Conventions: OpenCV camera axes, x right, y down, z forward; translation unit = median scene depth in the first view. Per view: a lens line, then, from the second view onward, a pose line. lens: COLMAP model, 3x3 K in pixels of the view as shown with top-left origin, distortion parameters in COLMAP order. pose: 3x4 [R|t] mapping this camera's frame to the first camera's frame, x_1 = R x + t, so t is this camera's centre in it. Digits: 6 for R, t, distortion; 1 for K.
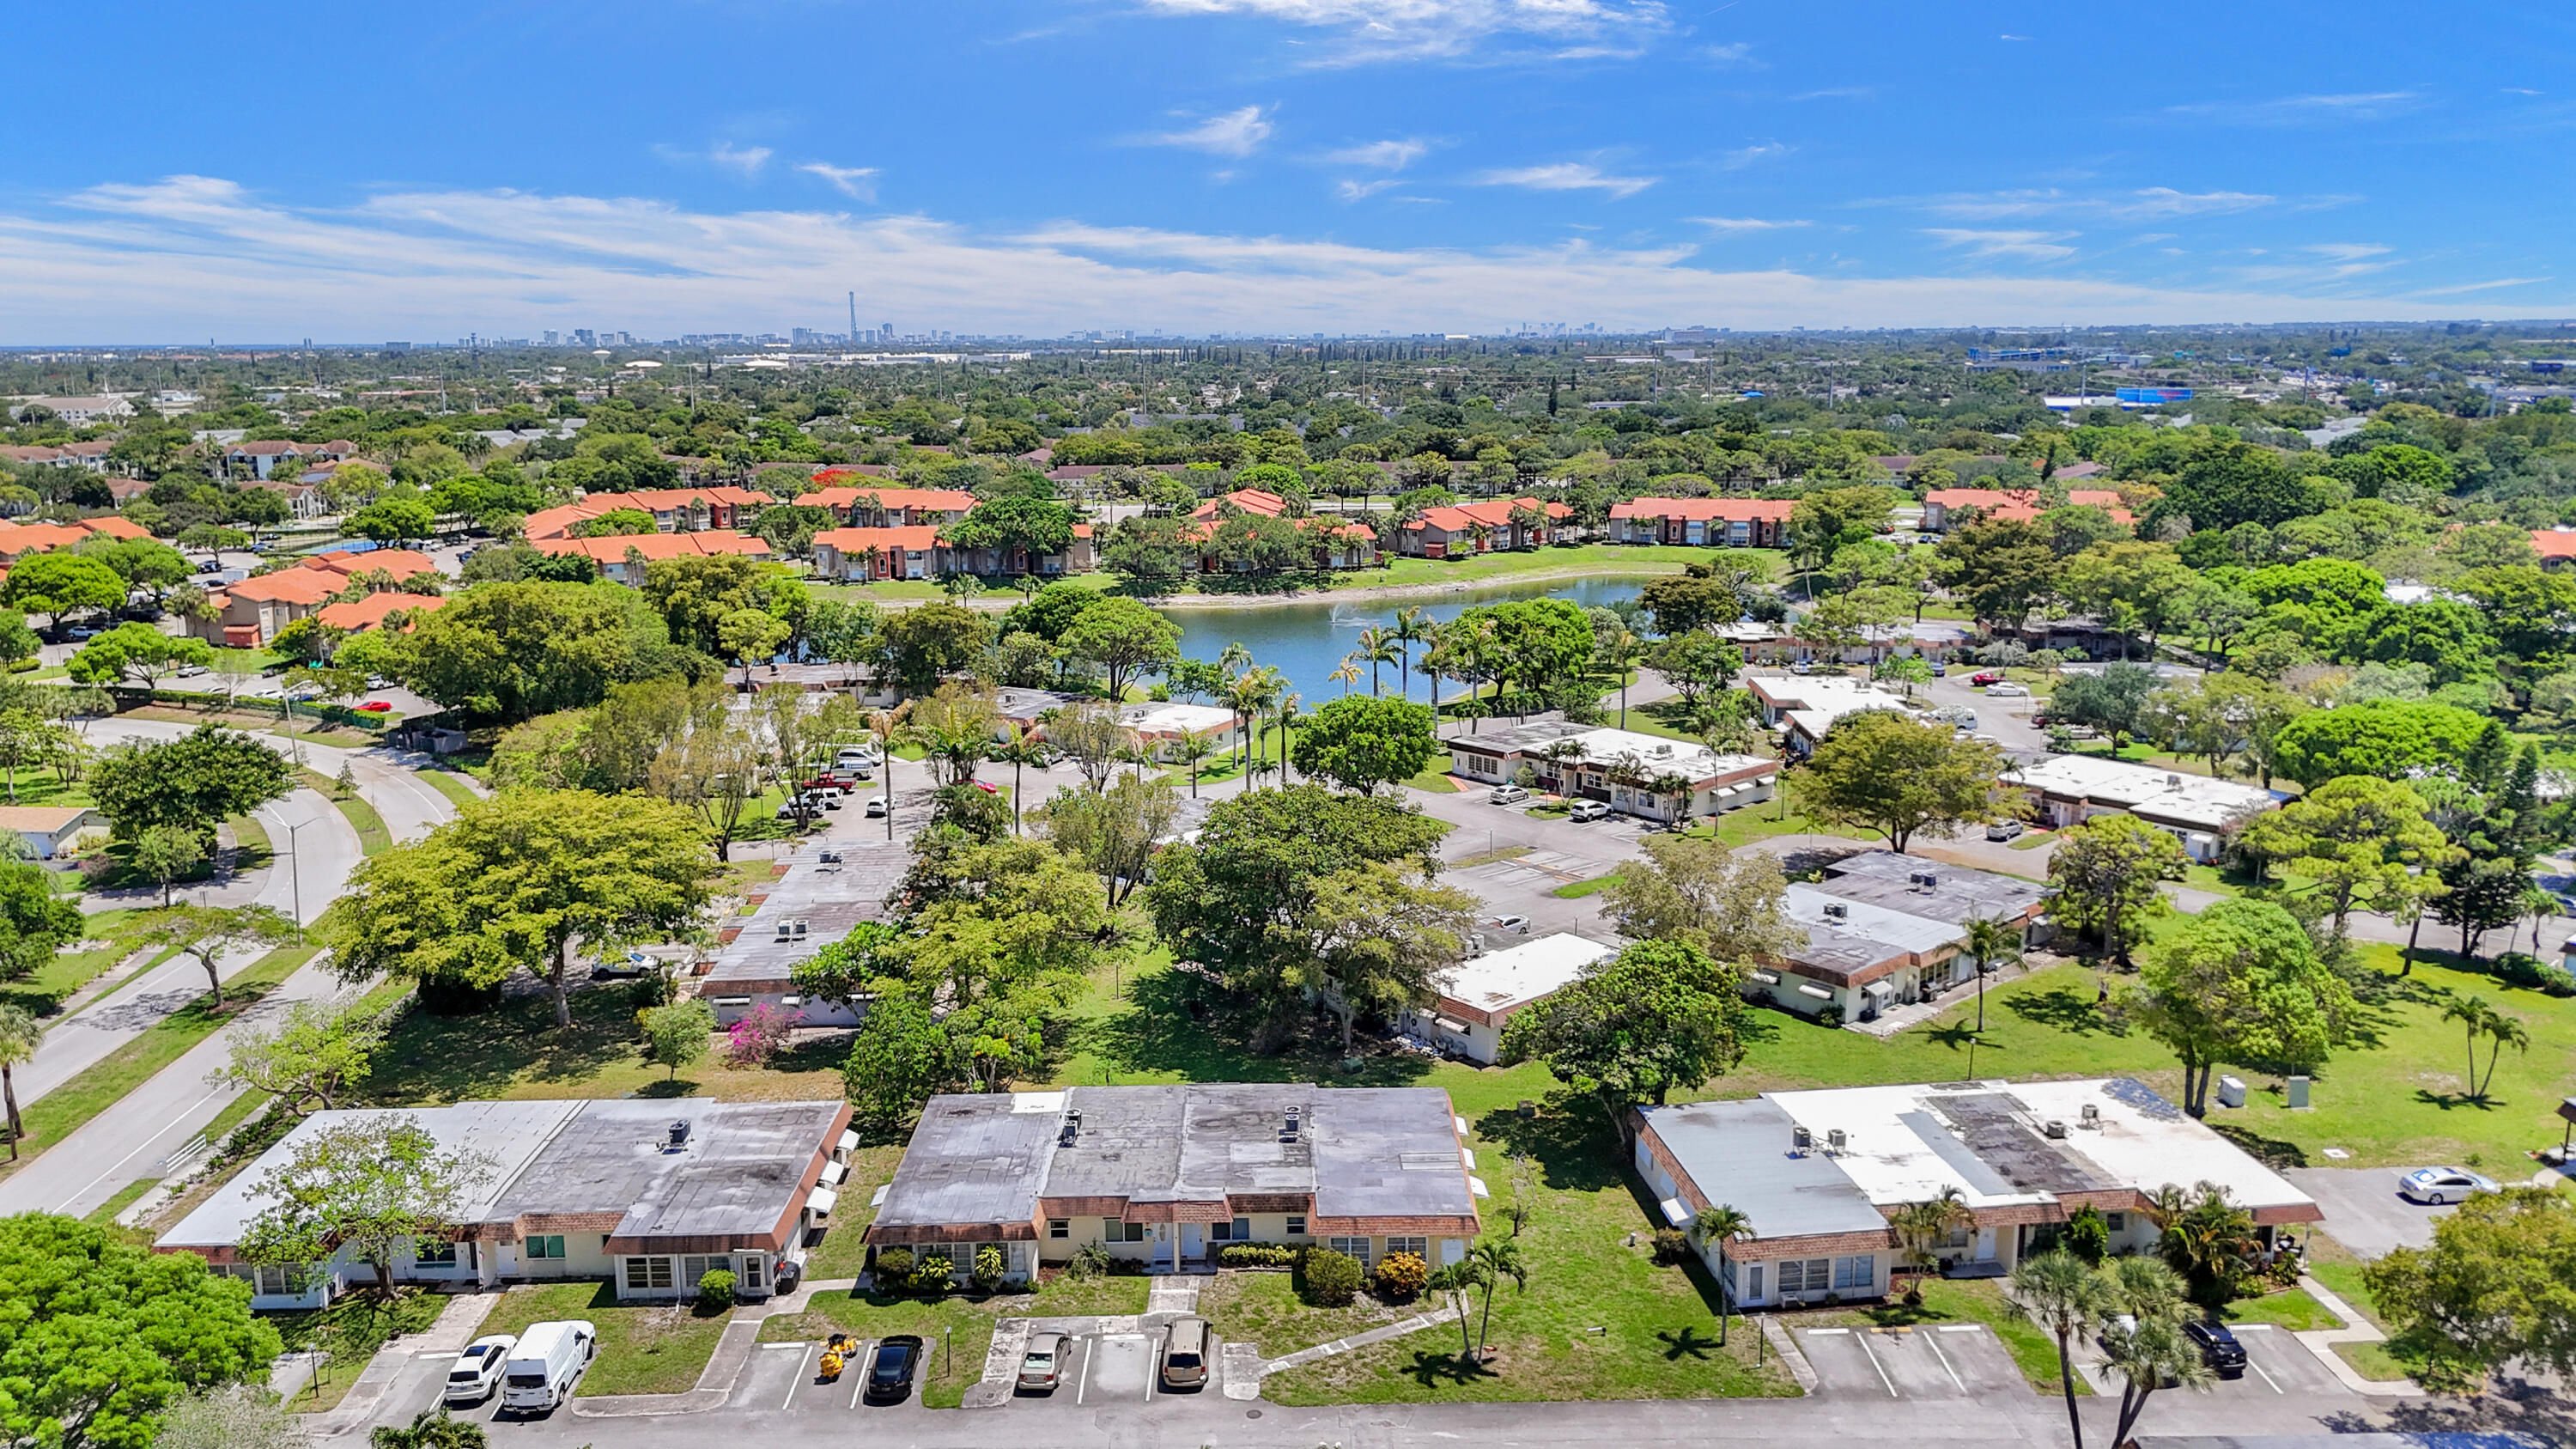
lens RADIAL K [[1940.4, 0, 1288.0], [0, 1940.4, 724.5], [0, 0, 1]] dist [0.097011, -0.099281]
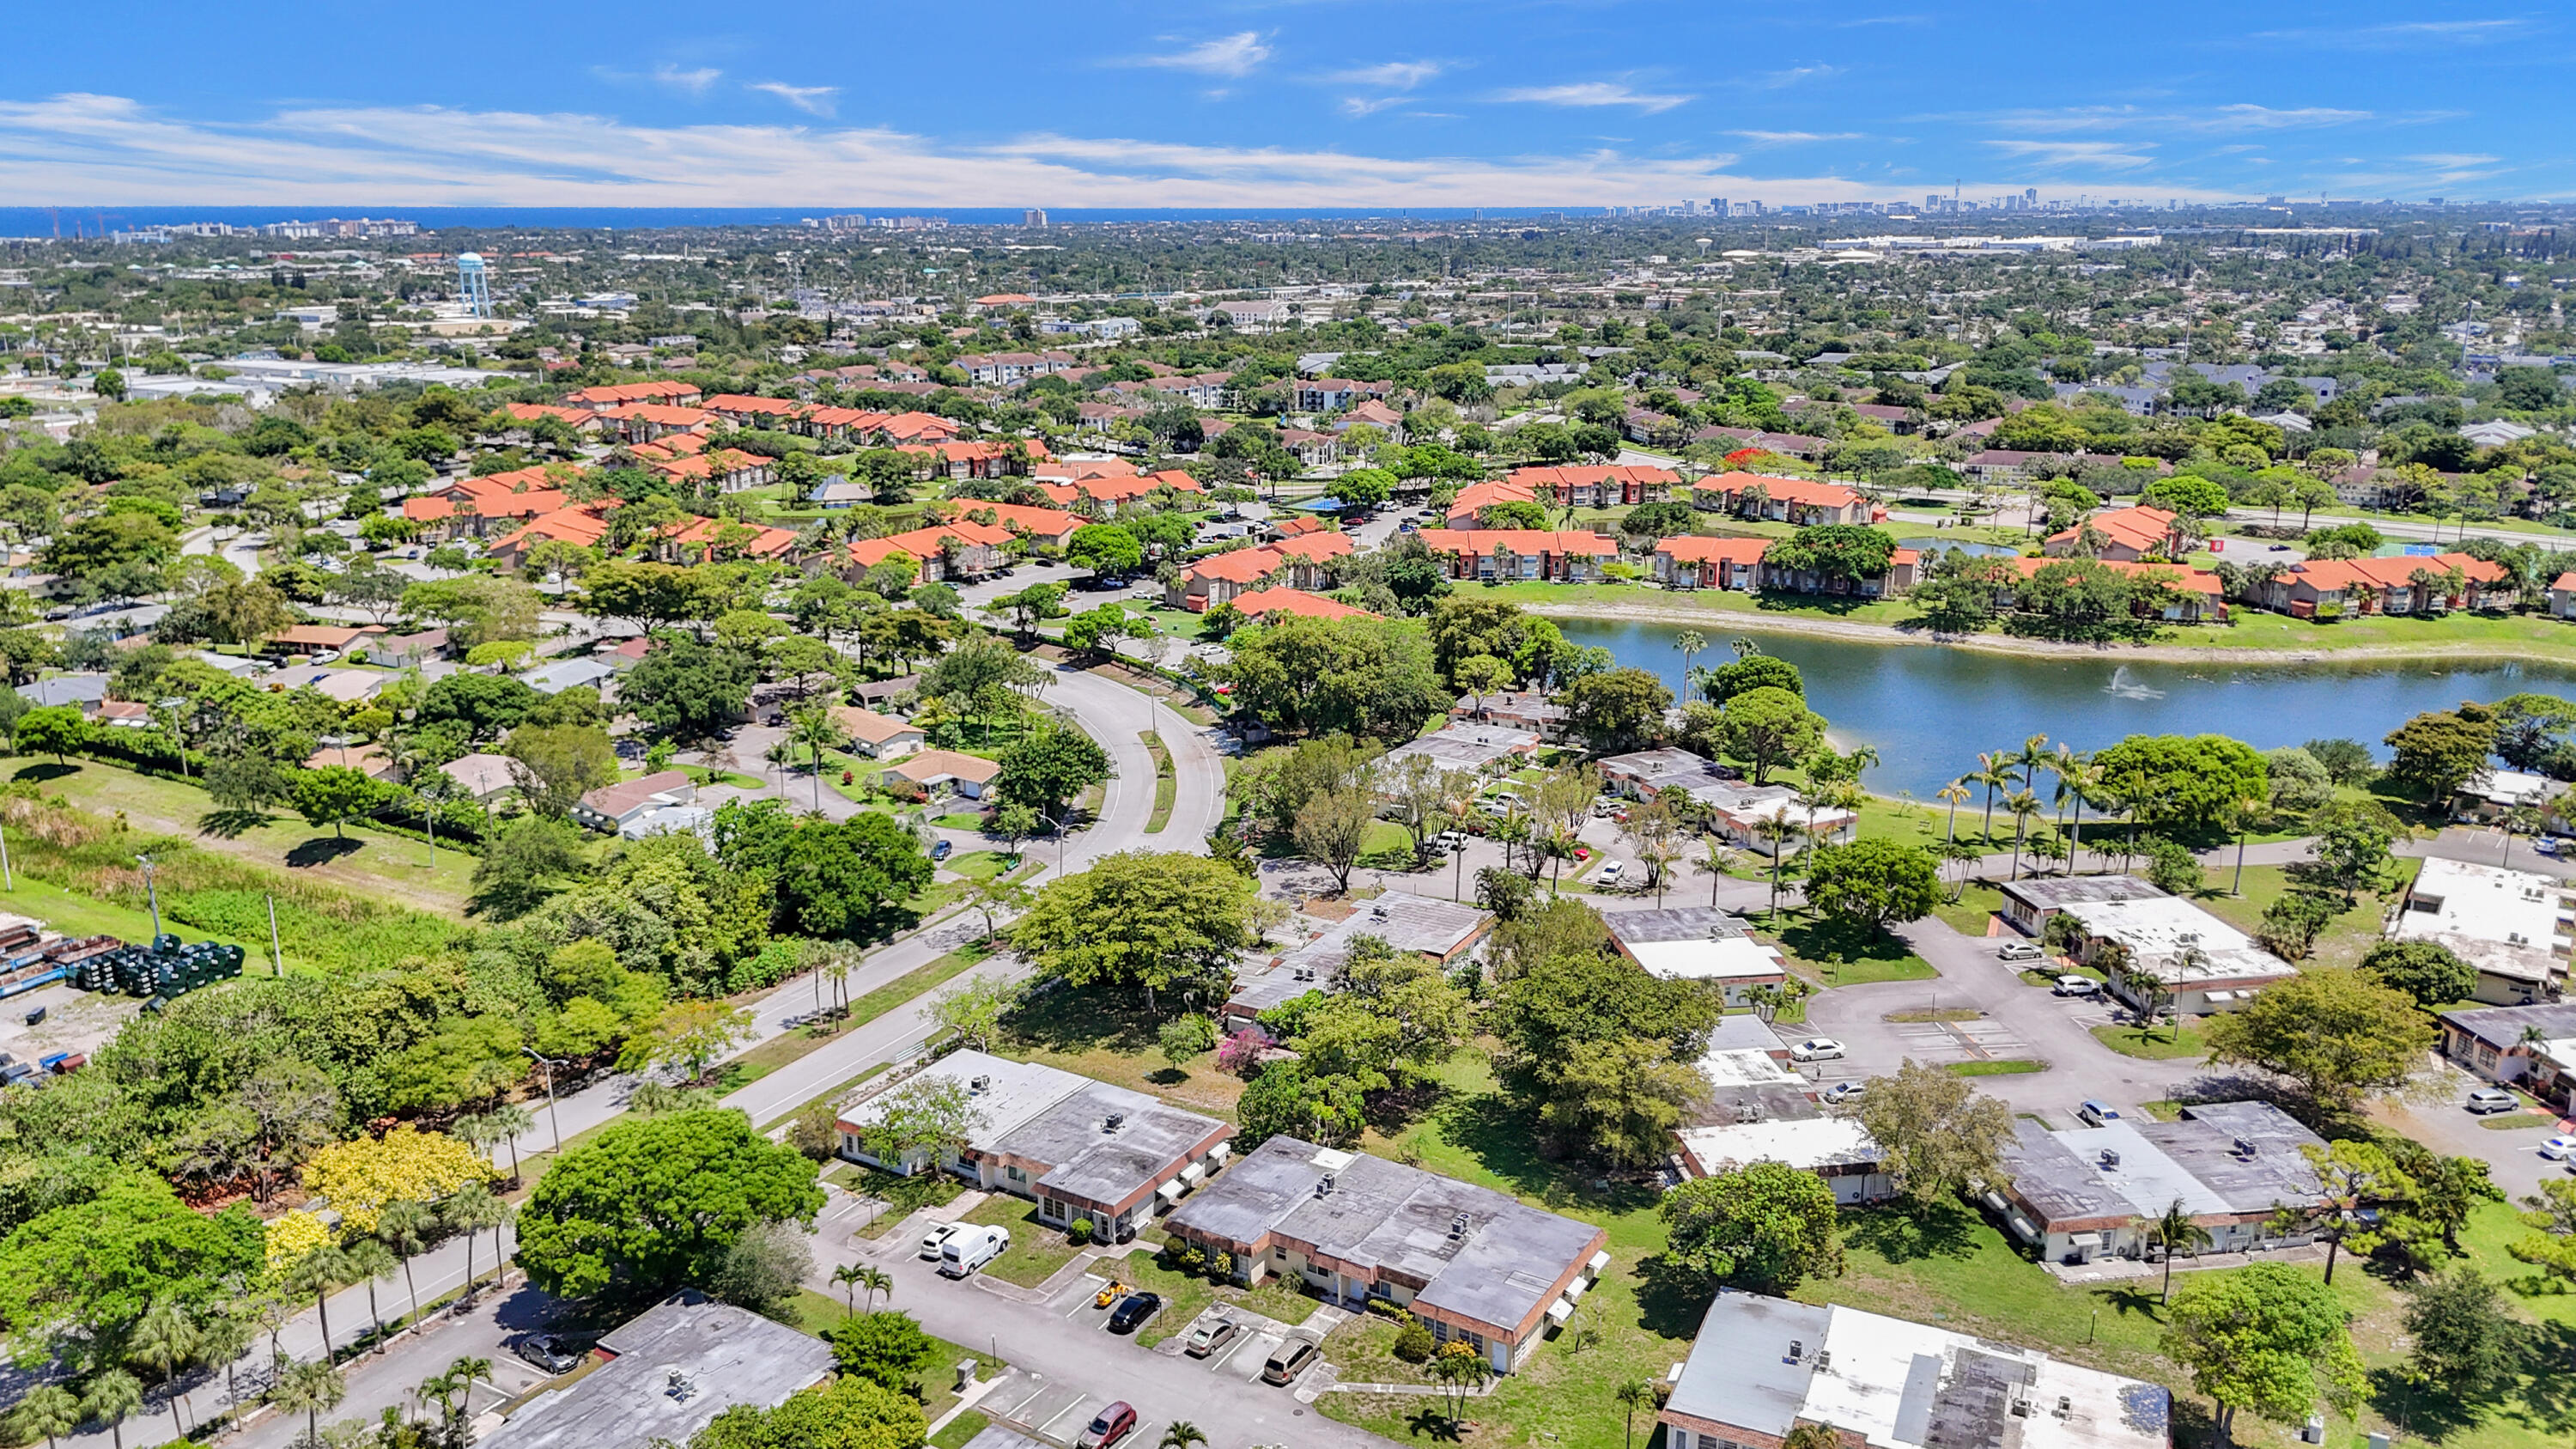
lens RADIAL K [[1940.4, 0, 1288.0], [0, 1940.4, 724.5], [0, 0, 1]] dist [0.097011, -0.099281]
pose [[0.846793, 0.145862, -0.511533, 0.490238], [-0.108394, 0.988808, 0.102519, -0.246462], [0.520762, -0.031365, 0.853126, -0.223359]]
